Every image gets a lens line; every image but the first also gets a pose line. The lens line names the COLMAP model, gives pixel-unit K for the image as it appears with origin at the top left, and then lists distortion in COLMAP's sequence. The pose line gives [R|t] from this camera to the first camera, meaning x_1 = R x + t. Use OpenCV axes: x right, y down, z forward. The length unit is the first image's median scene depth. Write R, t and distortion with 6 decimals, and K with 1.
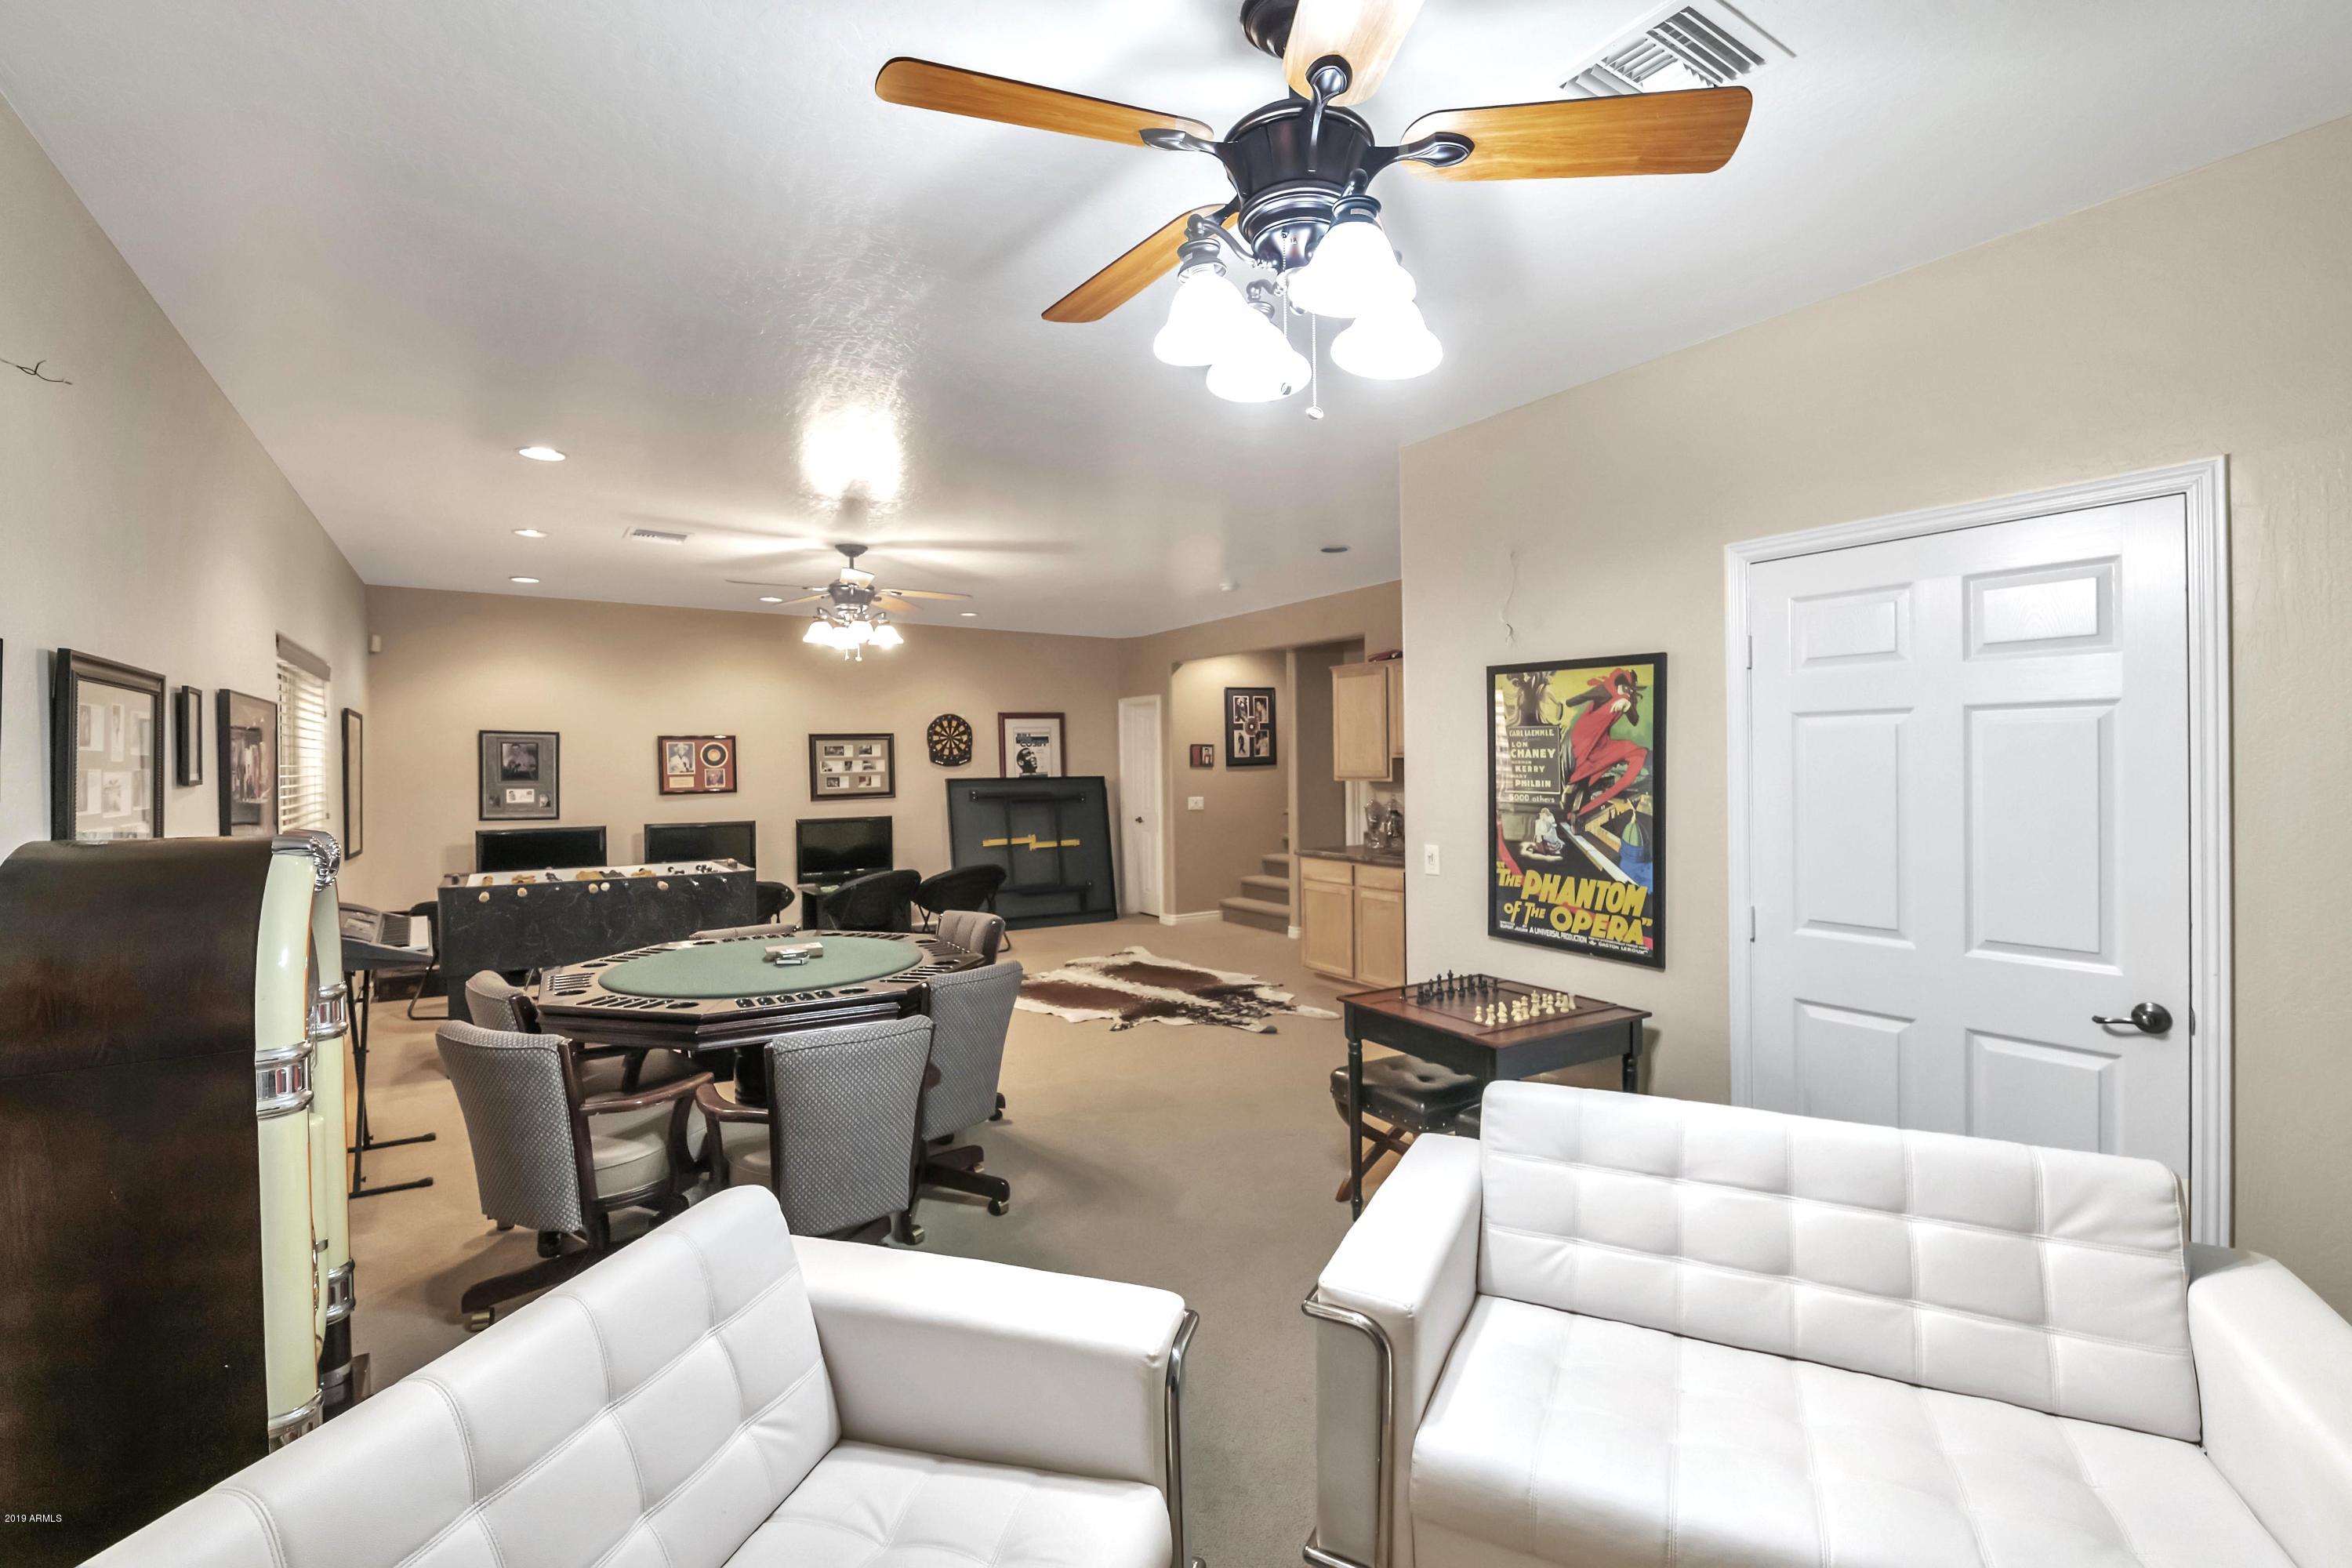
lens RADIAL K [[1008.6, 0, 1226.0], [0, 1008.6, 768.4], [0, 0, 1]] dist [-0.006146, -0.003853]
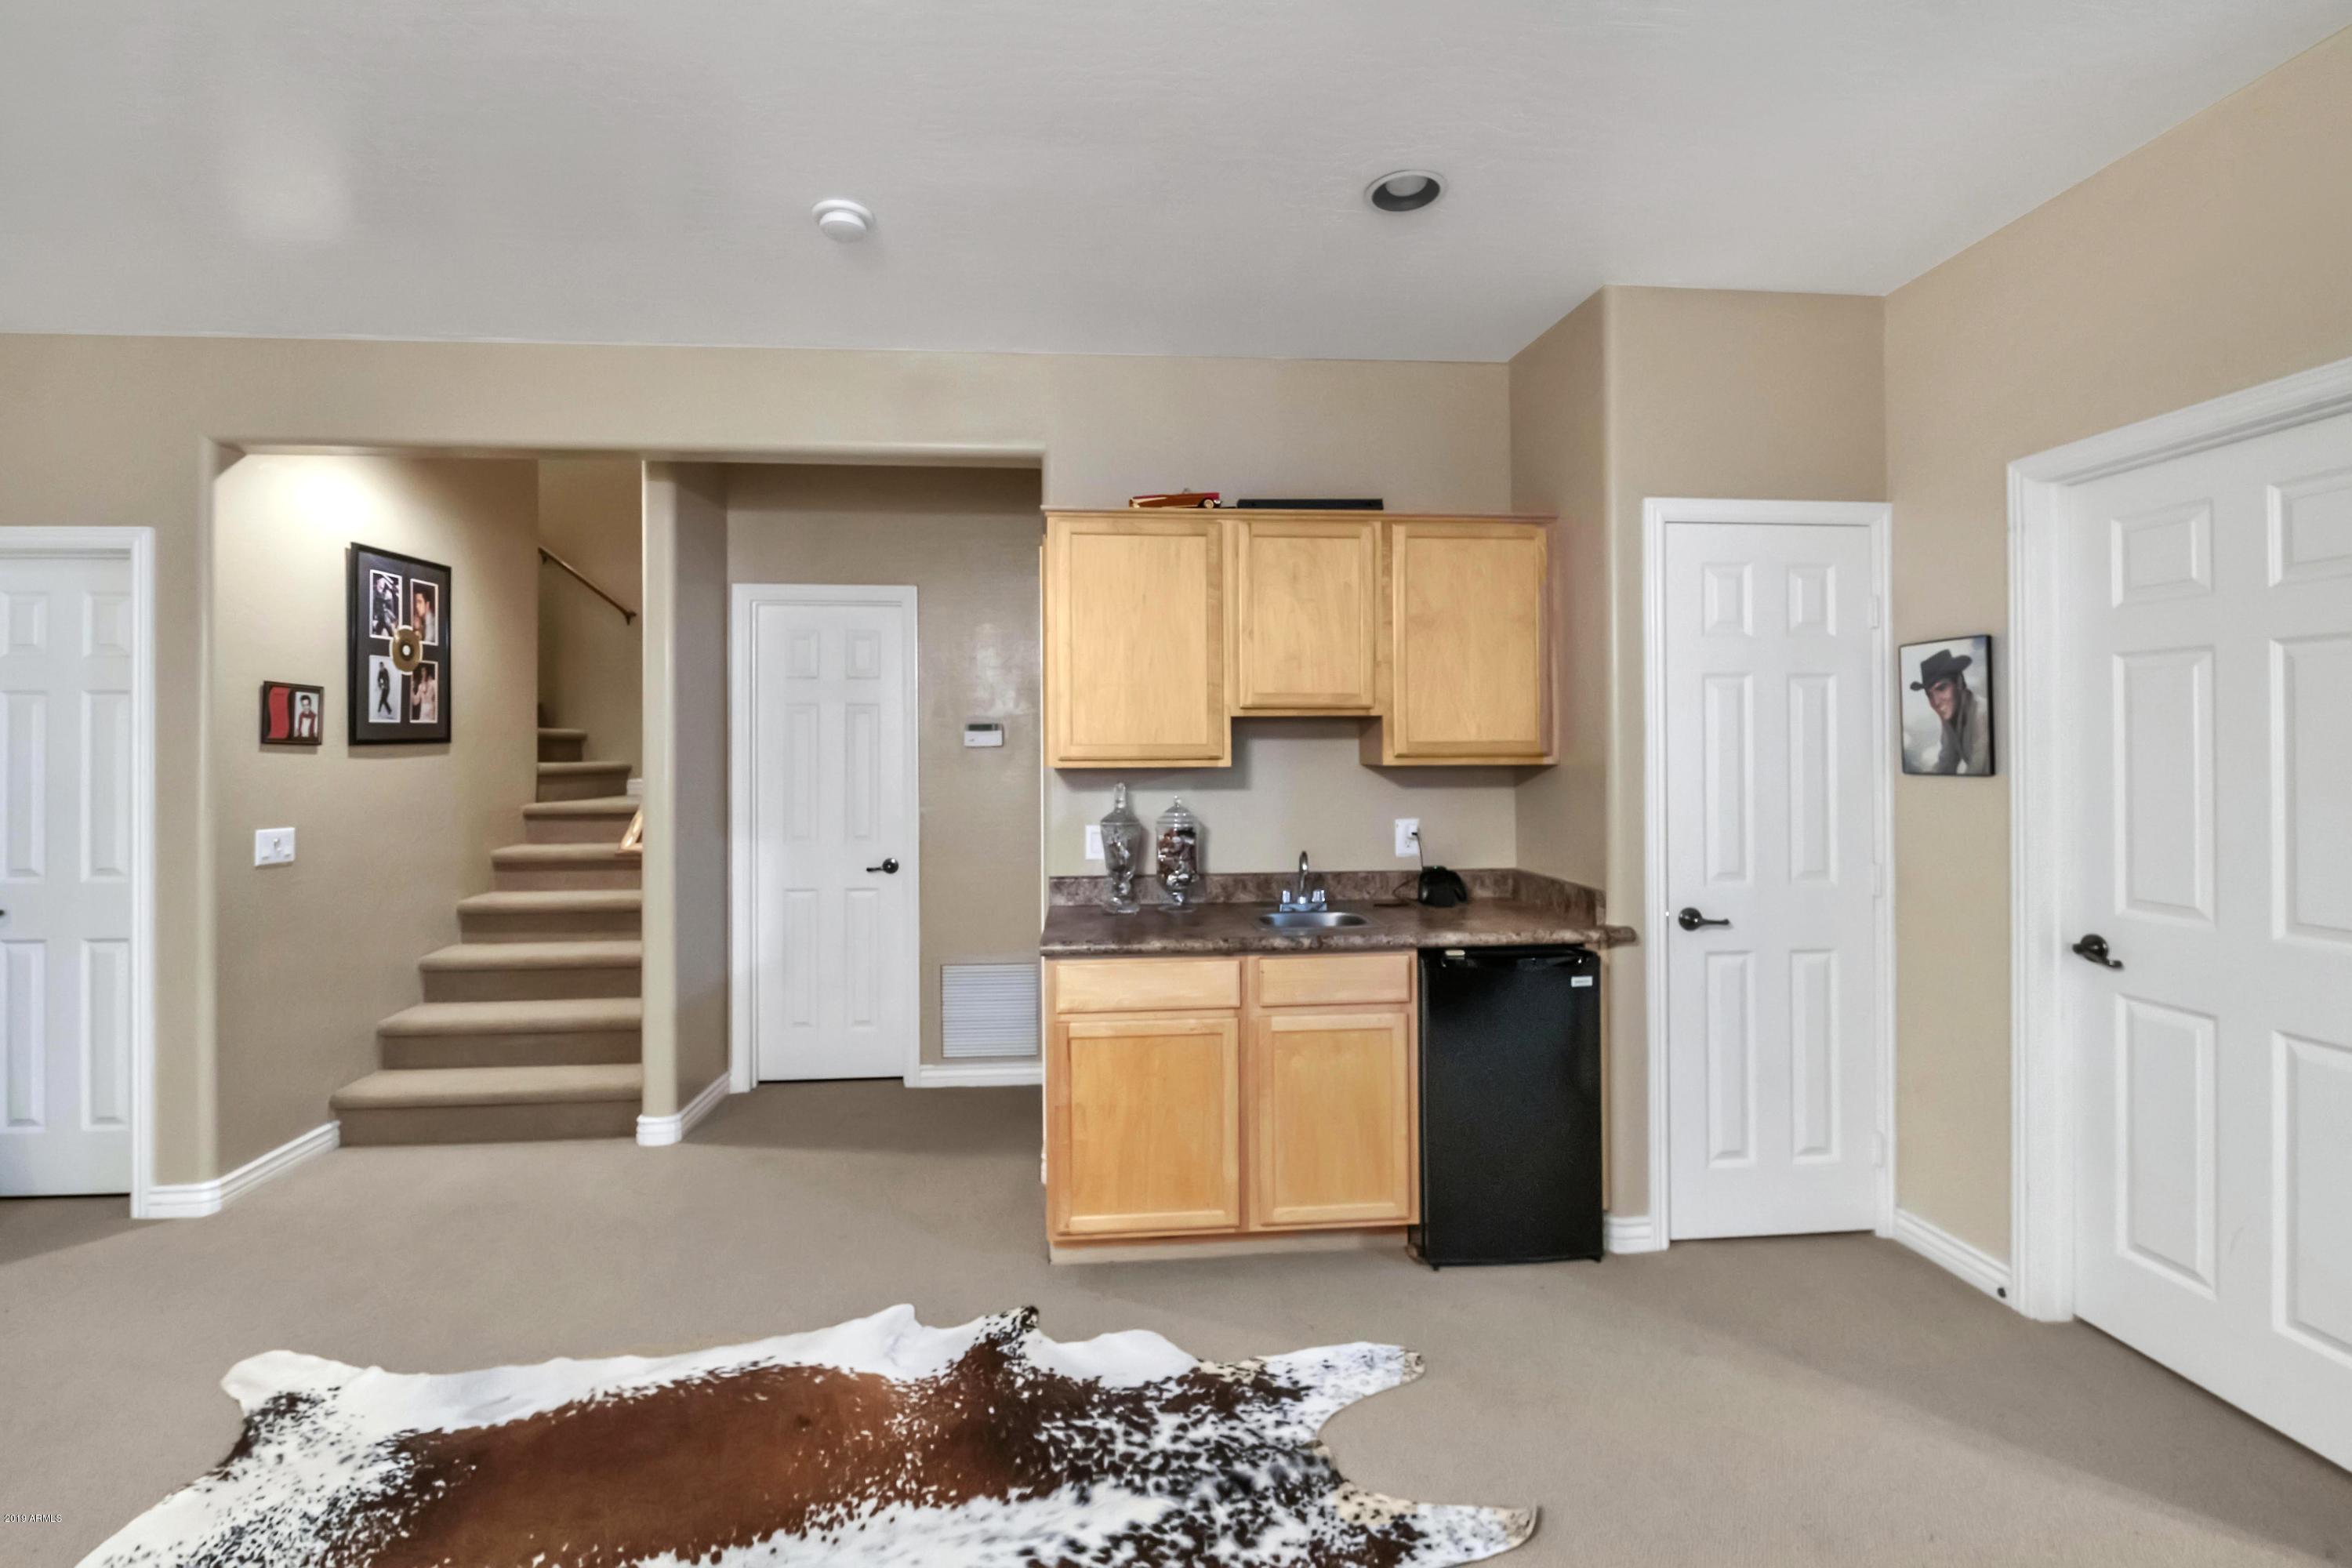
lens RADIAL K [[1008.6, 0, 1160.8], [0, 1008.6, 730.2], [0, 0, 1]] dist [-0.006146, -0.003853]
pose [[0.499472, 0.021896, 0.866053, -0.198586], [0.007900, 0.999524, -0.029826, 0.006877], [-0.866294, 0.021739, 0.499061, 0.589743]]
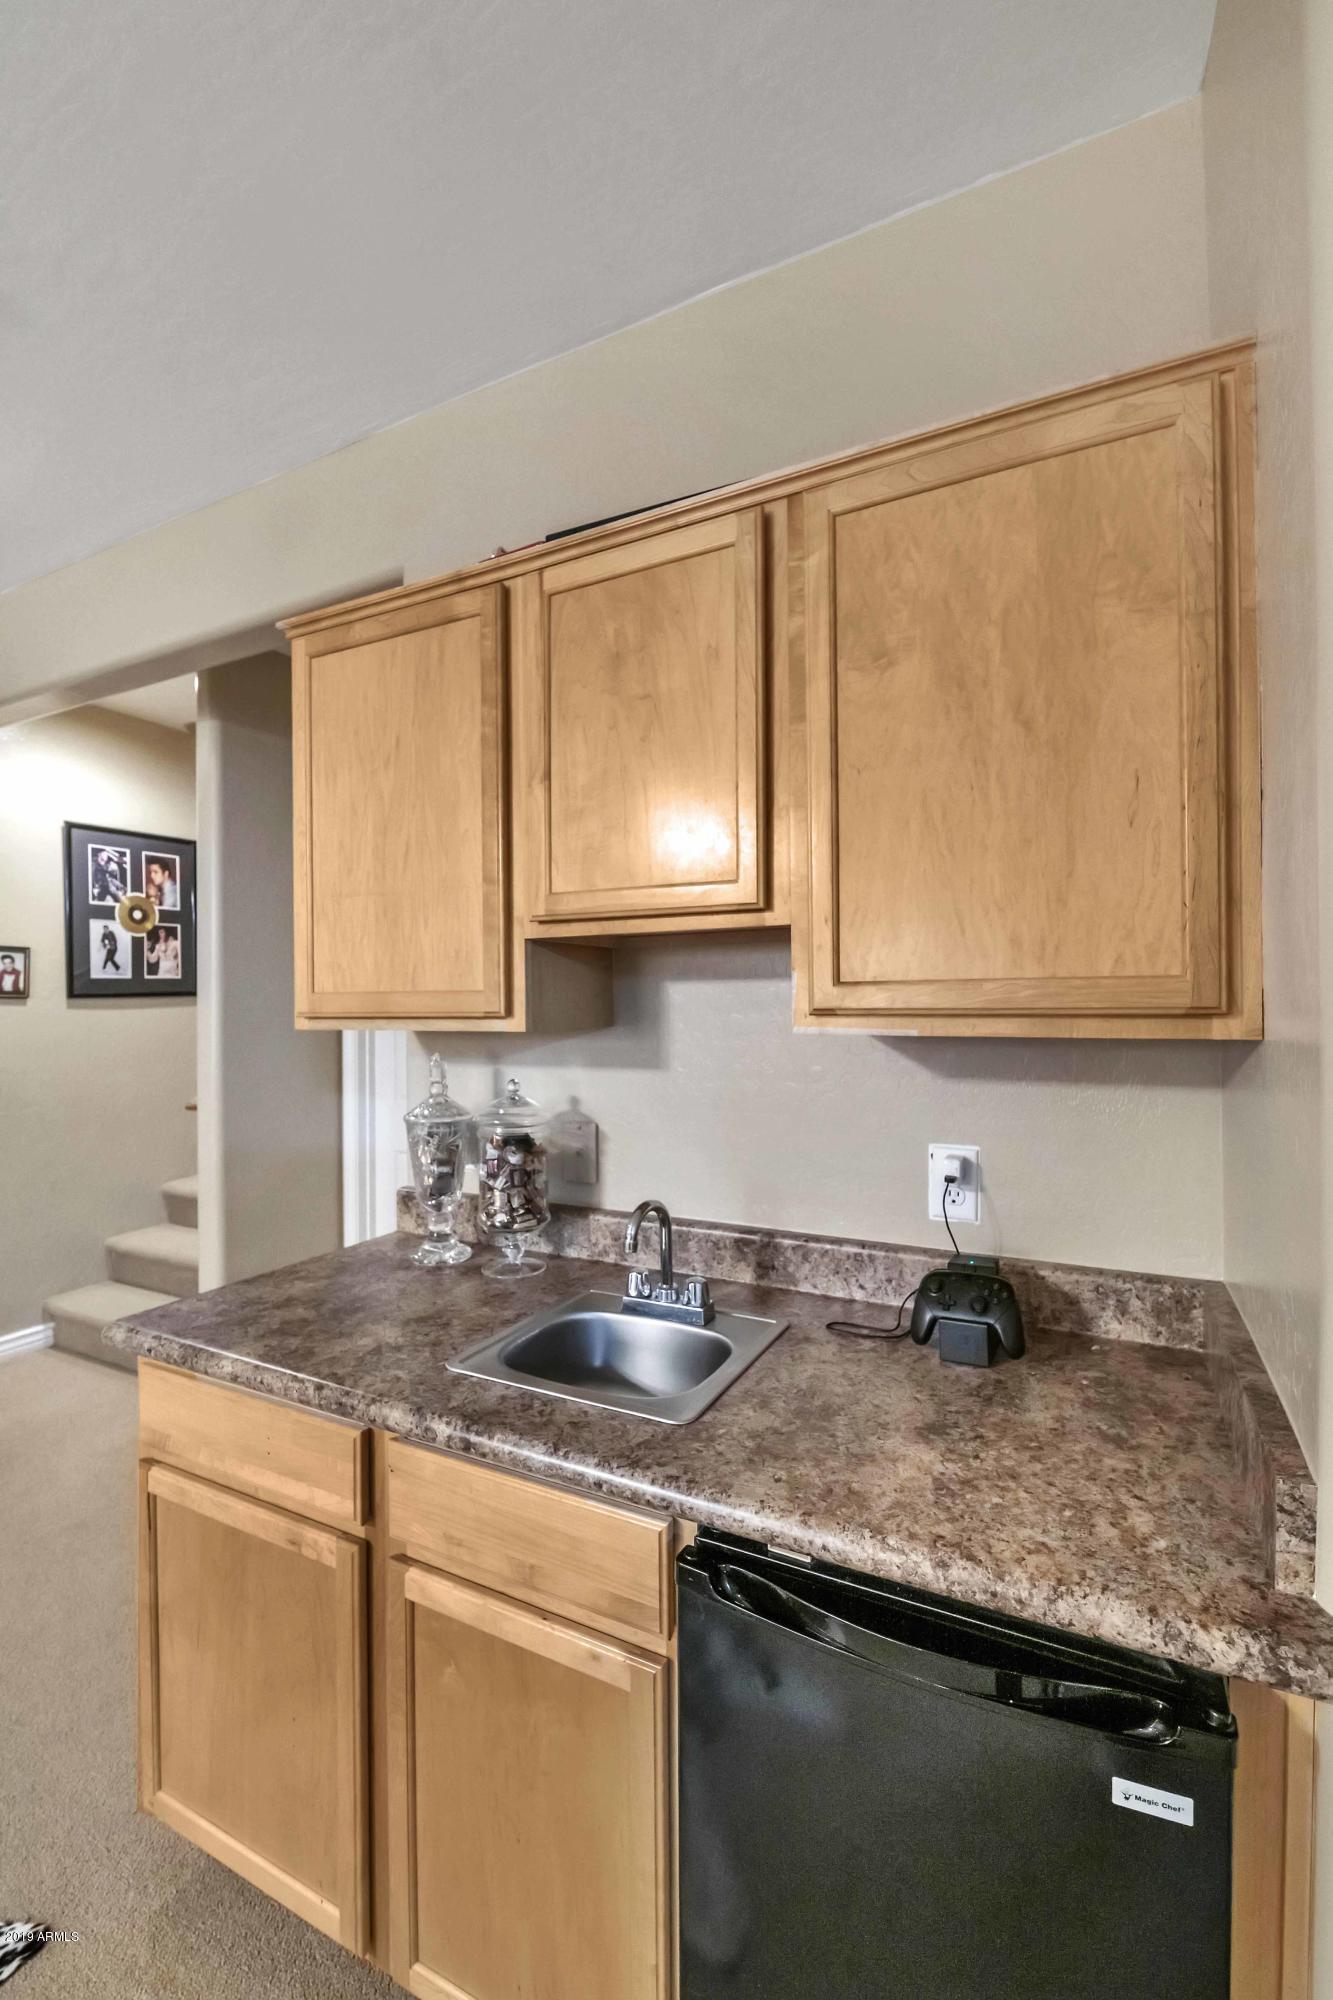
lens RADIAL K [[857.6, 0, 700.0], [0, 857.6, 994.2], [0, 0, 1]] dist [-0.006146, -0.003853]
pose [[0.877411, 0.007300, 0.479685, 0.073158], [0.003427, 0.999763, -0.021484, 0.006028], [-0.479728, 0.020494, 0.877178, 0.585535]]
